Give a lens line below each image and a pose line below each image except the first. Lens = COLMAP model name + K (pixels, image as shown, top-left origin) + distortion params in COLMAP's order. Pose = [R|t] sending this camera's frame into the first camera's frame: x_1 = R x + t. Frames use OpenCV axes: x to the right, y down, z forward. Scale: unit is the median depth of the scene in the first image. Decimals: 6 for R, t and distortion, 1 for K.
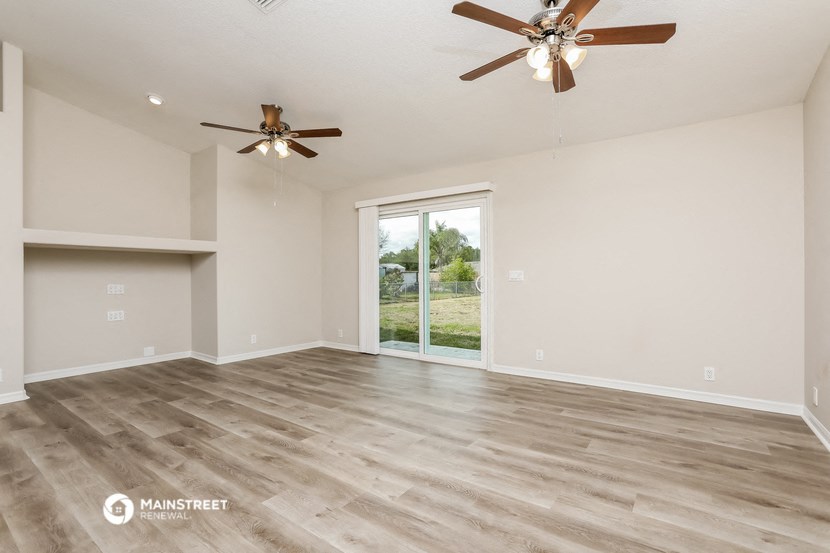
lens RADIAL K [[378.3, 0, 417.8], [0, 378.3, 275.8], [0, 0, 1]] dist [-0.047762, 0.014478]
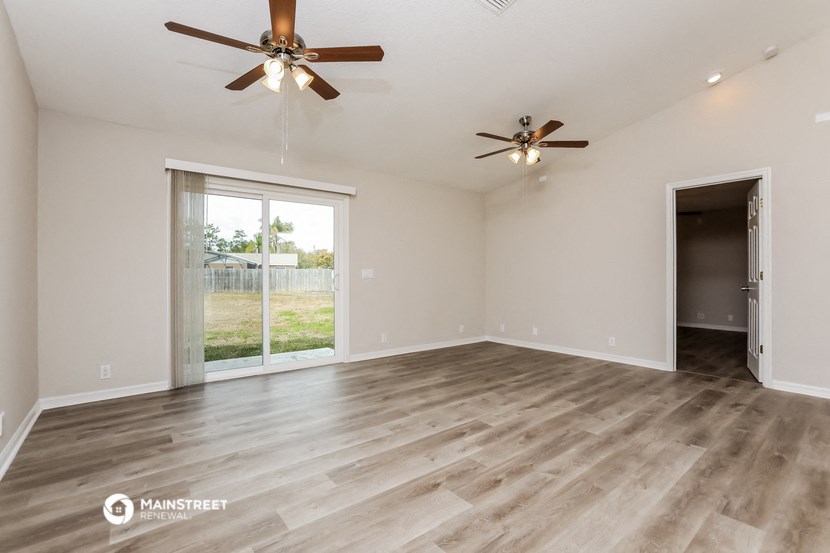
lens RADIAL K [[378.3, 0, 417.8], [0, 378.3, 275.8], [0, 0, 1]] dist [-0.047762, 0.014478]
pose [[0.279658, 0.001212, 0.960099, -1.422883], [-0.007780, 0.999969, 0.001004, 0.002860], [-0.960068, -0.007751, 0.279659, 0.903578]]
